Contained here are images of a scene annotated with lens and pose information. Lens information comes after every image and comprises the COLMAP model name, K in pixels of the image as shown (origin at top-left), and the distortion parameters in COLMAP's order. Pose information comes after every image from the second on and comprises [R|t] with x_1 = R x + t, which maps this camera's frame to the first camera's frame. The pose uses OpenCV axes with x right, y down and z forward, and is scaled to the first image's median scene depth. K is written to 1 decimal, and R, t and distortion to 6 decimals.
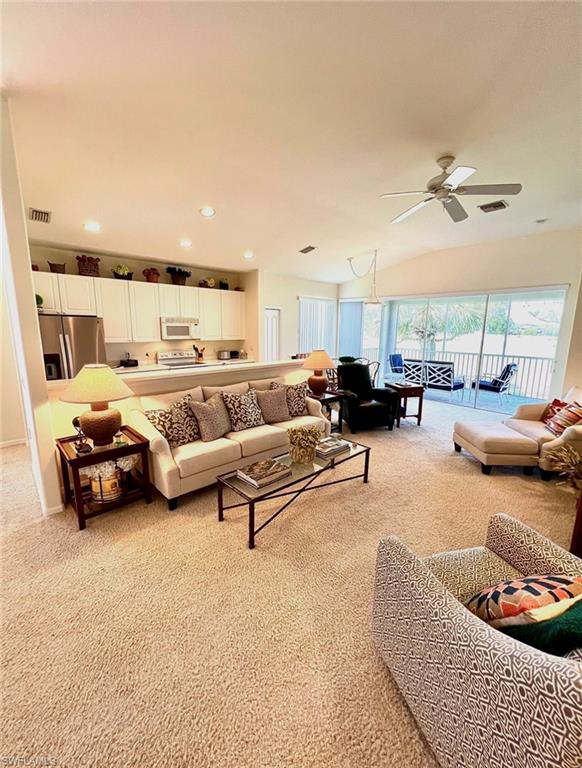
lens RADIAL K [[309.7, 0, 292.5], [0, 309.7, 384.9], [0, 0, 1]] dist [-0.008342, -0.001399]
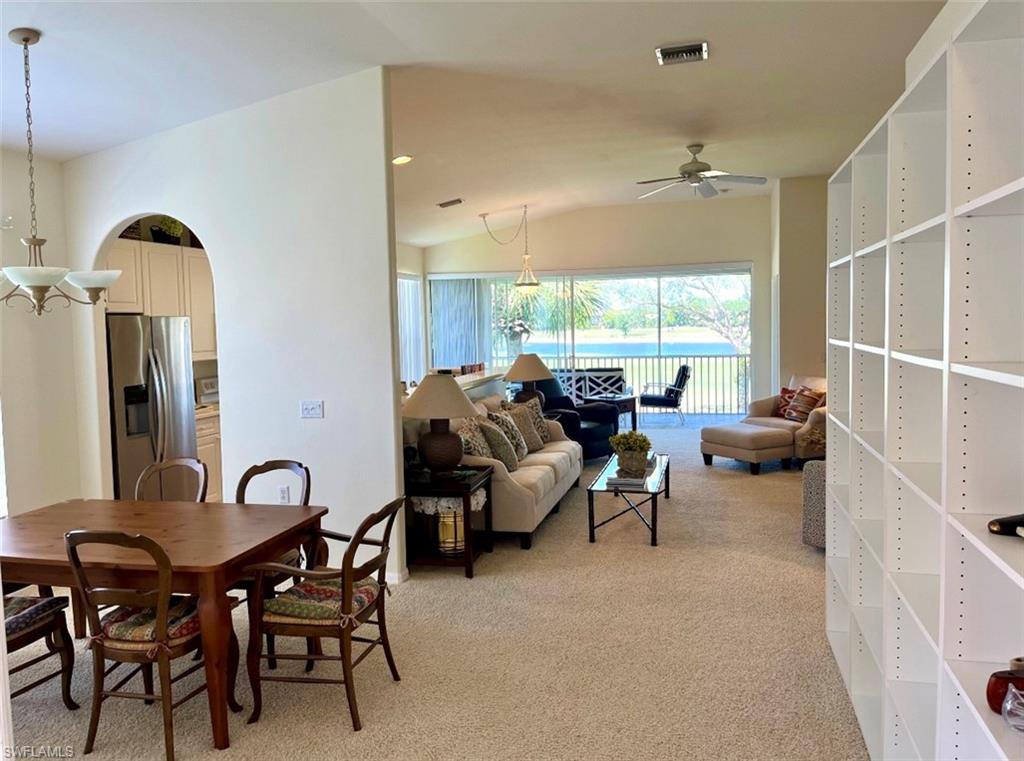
lens RADIAL K [[768.0, 0, 501.7], [0, 768.0, 376.3], [0, 0, 1]] dist [0.024448, -0.013717]
pose [[0.849512, -0.069113, 0.523023, -0.865066], [0.129819, 0.988284, -0.080262, 0.067727], [-0.511348, 0.136082, 0.848531, -0.422523]]
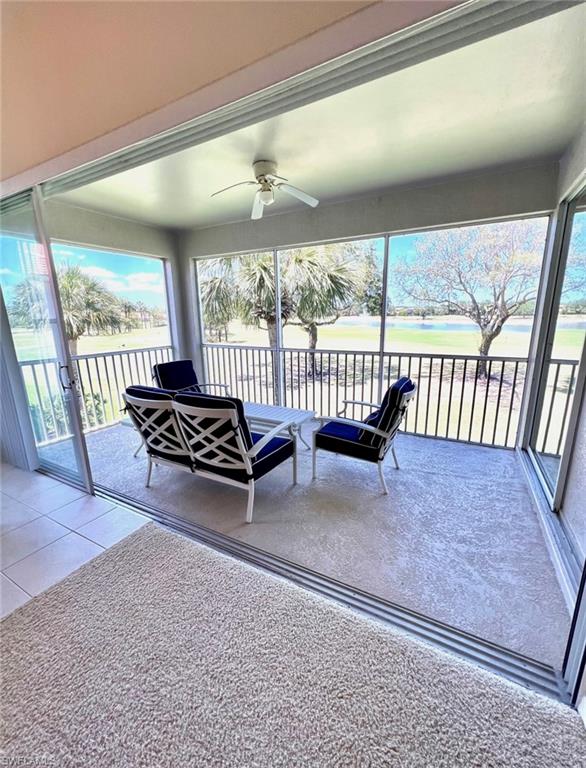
lens RADIAL K [[309.7, 0, 290.0], [0, 309.7, 388.4], [0, 0, 1]] dist [-0.008342, -0.001399]
pose [[0.951731, -0.101031, 0.289830, 0.714649], [0.086348, 0.994268, 0.063045, -0.148217], [-0.294539, -0.034976, 0.954999, 1.028768]]
